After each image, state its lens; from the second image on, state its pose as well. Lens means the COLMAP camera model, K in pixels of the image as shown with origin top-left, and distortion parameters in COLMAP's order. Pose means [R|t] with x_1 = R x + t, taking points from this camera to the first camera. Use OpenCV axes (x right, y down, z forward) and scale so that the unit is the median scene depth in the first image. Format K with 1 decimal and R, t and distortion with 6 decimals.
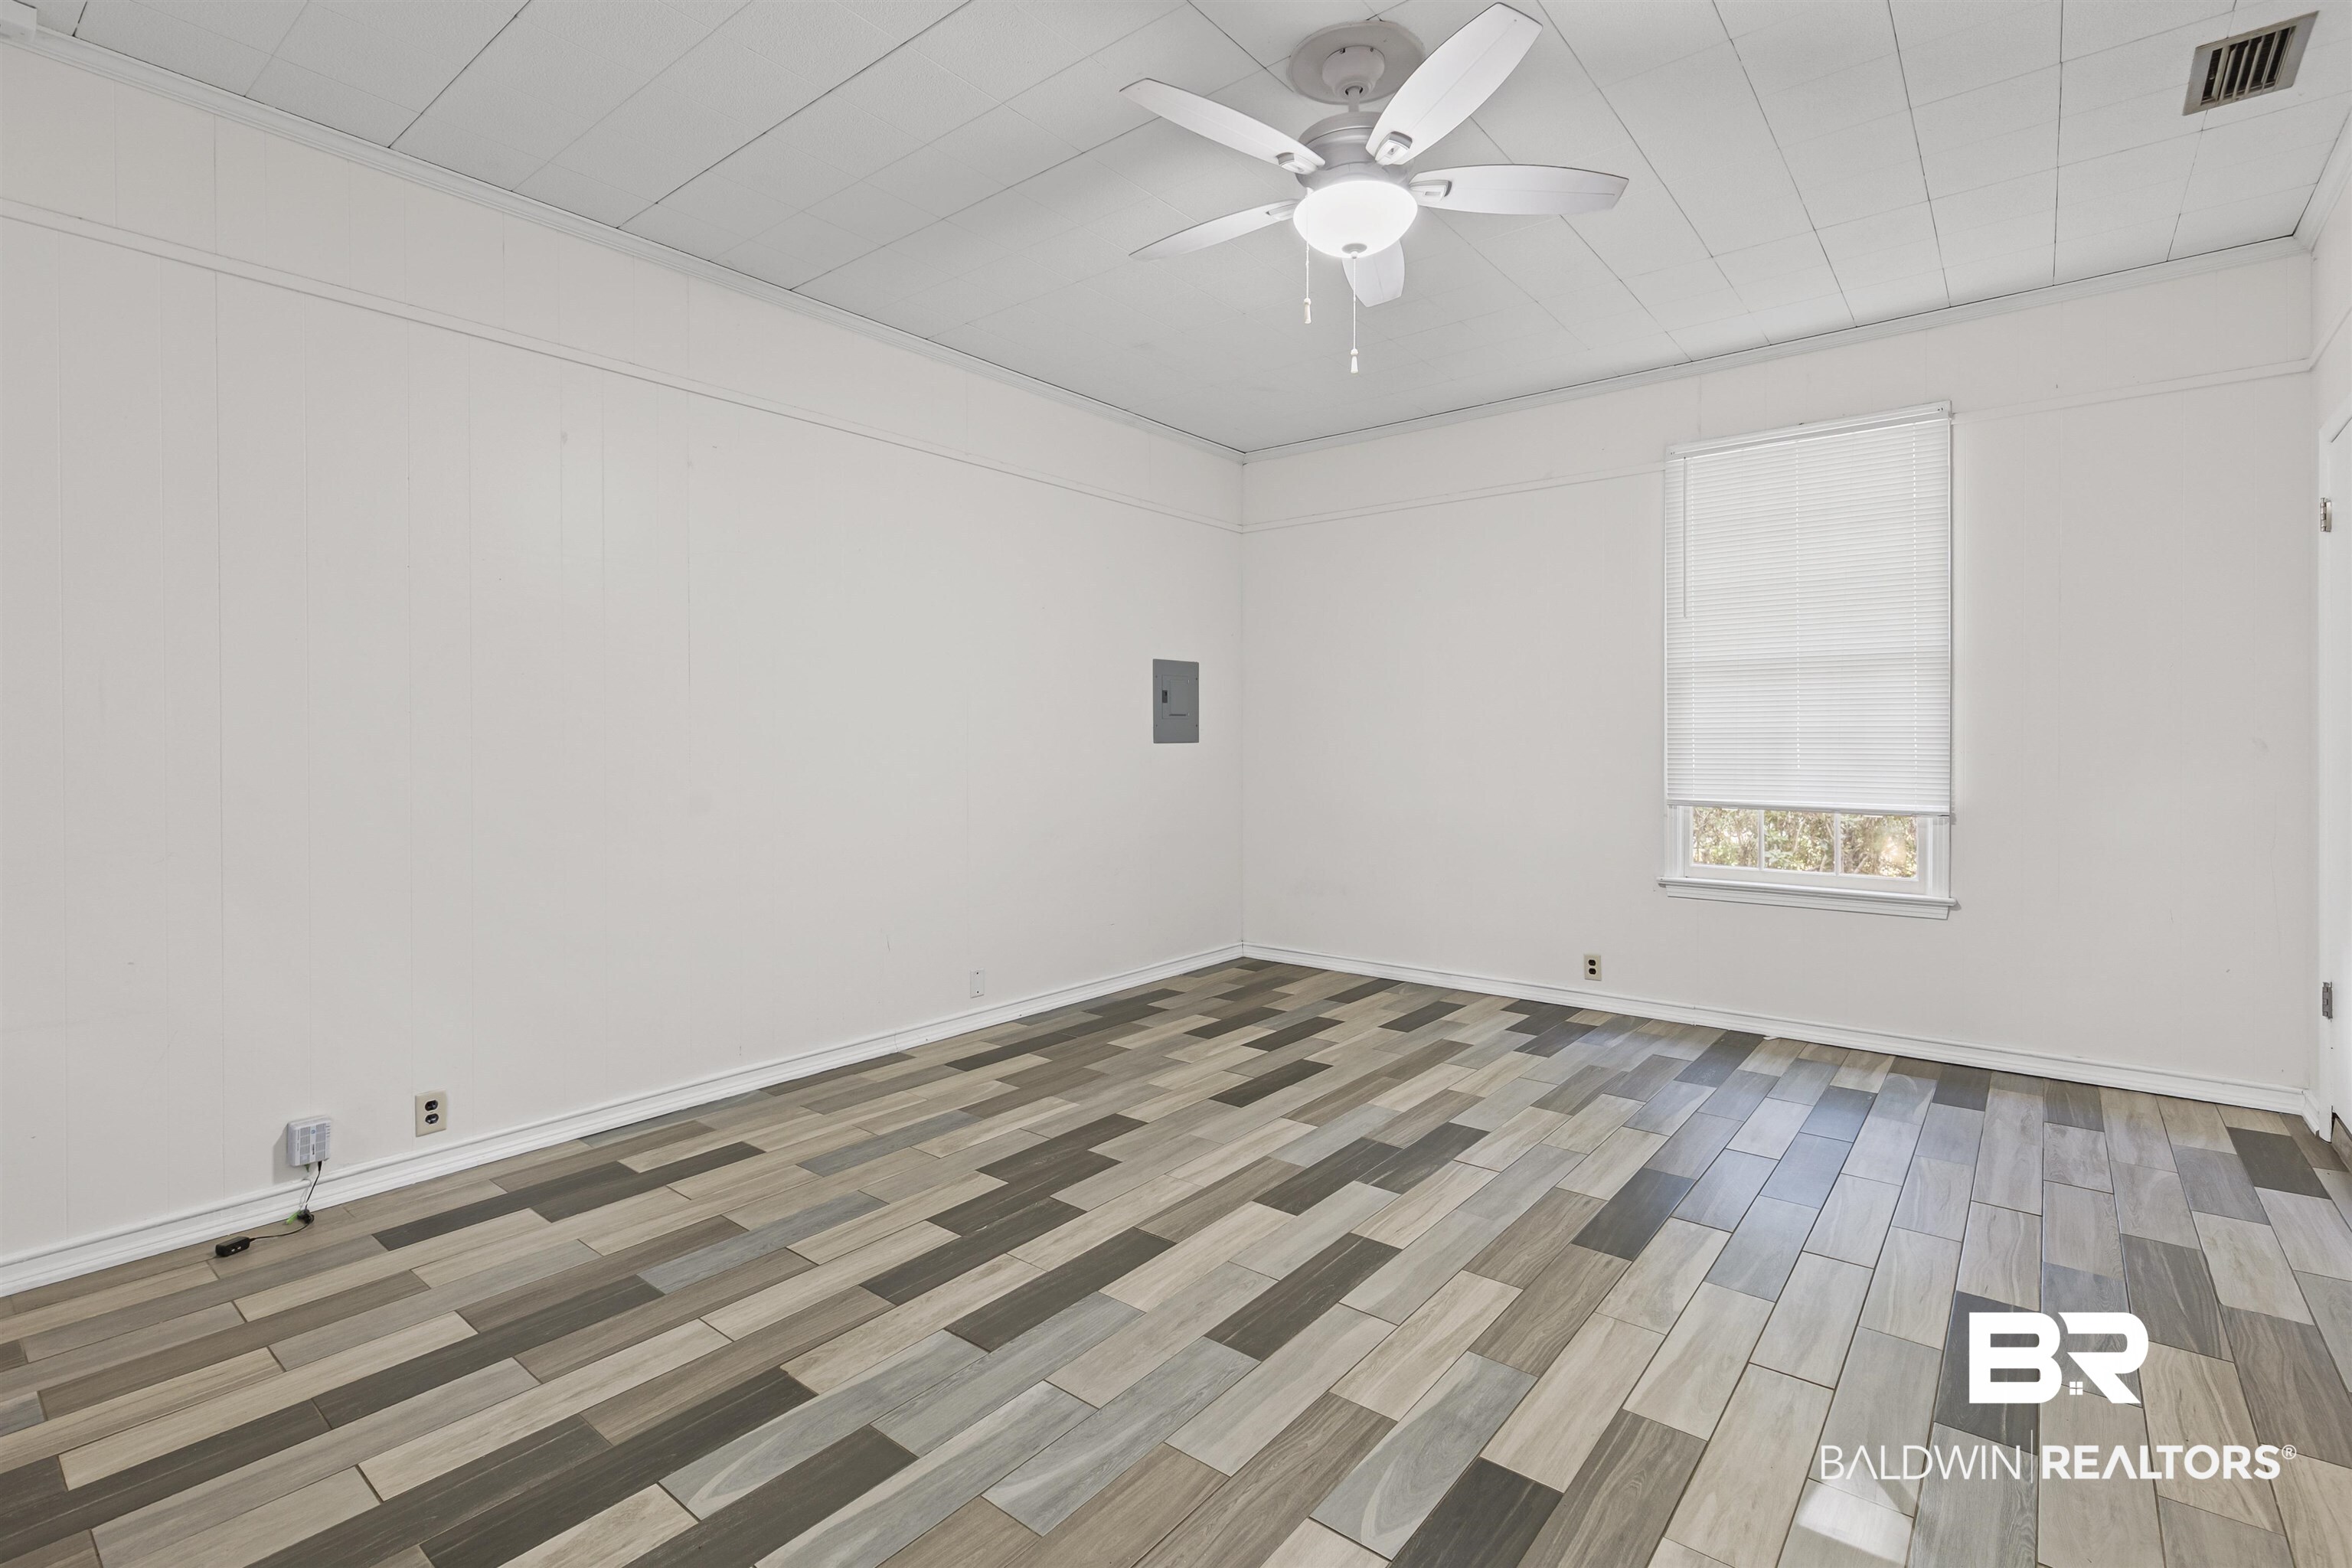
lens RADIAL K [[1093.2, 0, 1175.3], [0, 1093.2, 771.3], [0, 0, 1]] dist [0.003773, -0.000245]
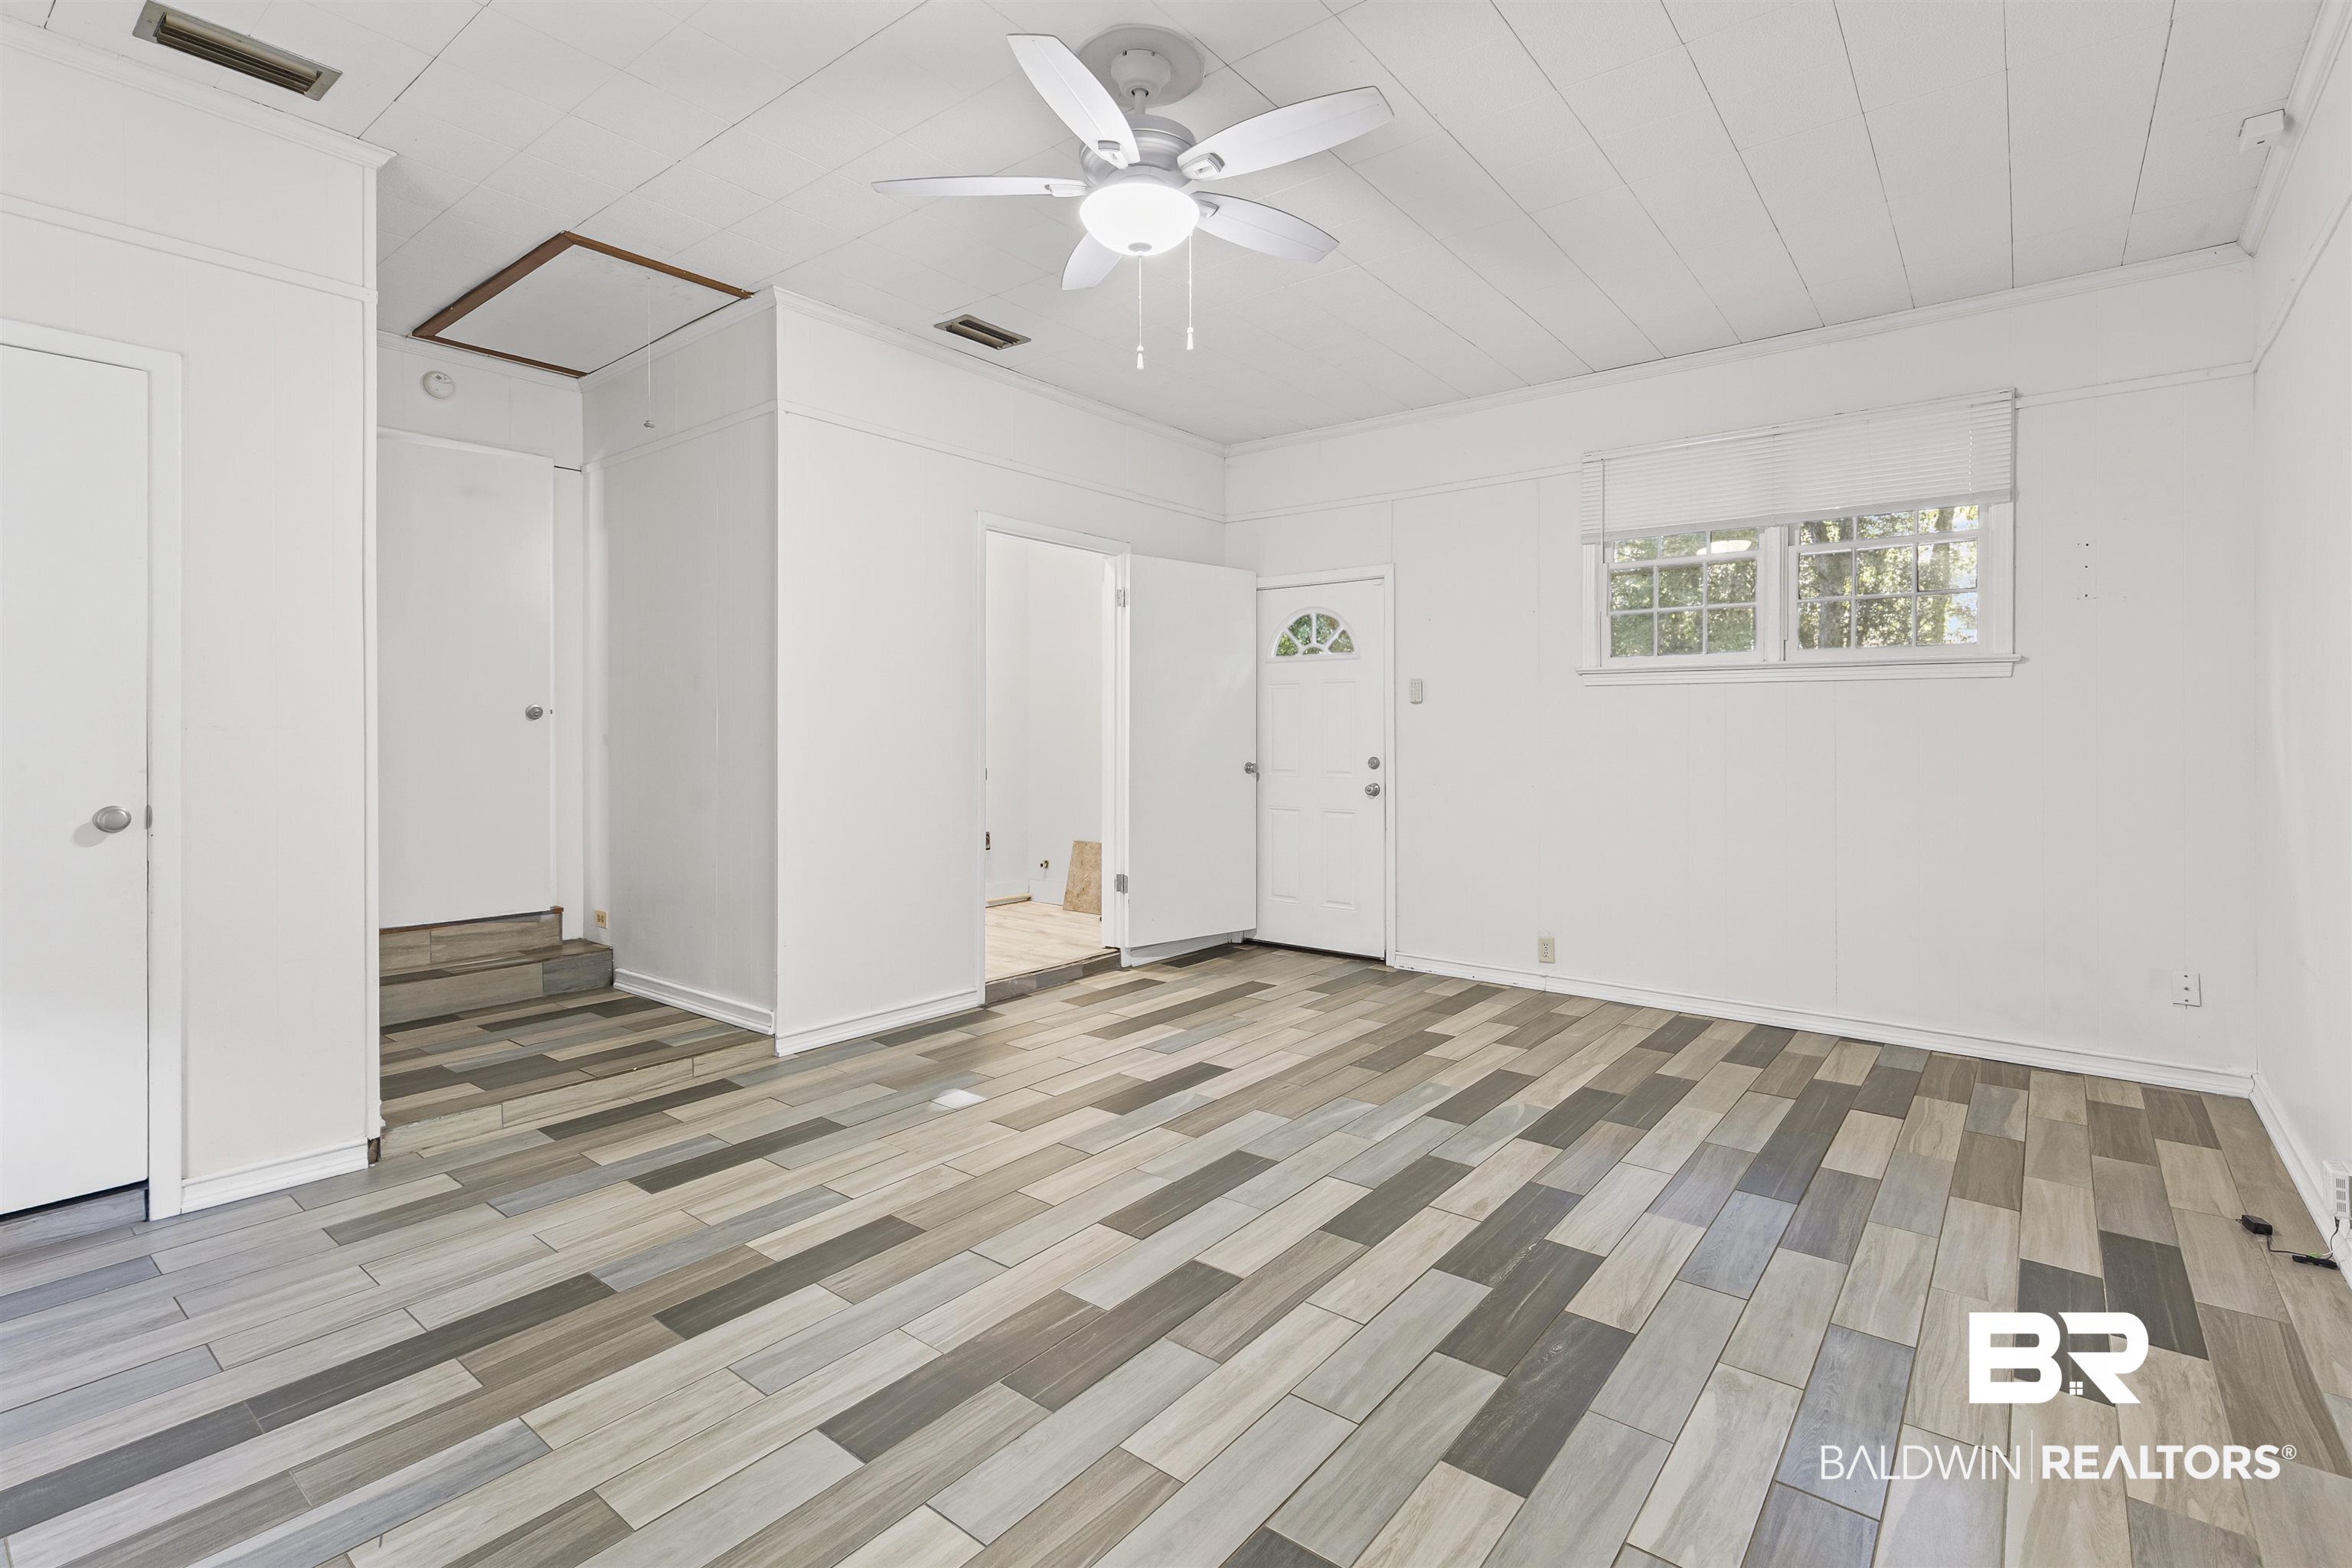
lens RADIAL K [[1093.2, 0, 1169.8], [0, 1093.2, 727.3], [0, 0, 1]] dist [0.003773, -0.000245]
pose [[-0.999983, 0.005849, -0.000269, 0.136440], [0.005840, 0.999666, 0.025192, -0.054572], [0.000417, 0.025190, -0.999683, 2.003474]]
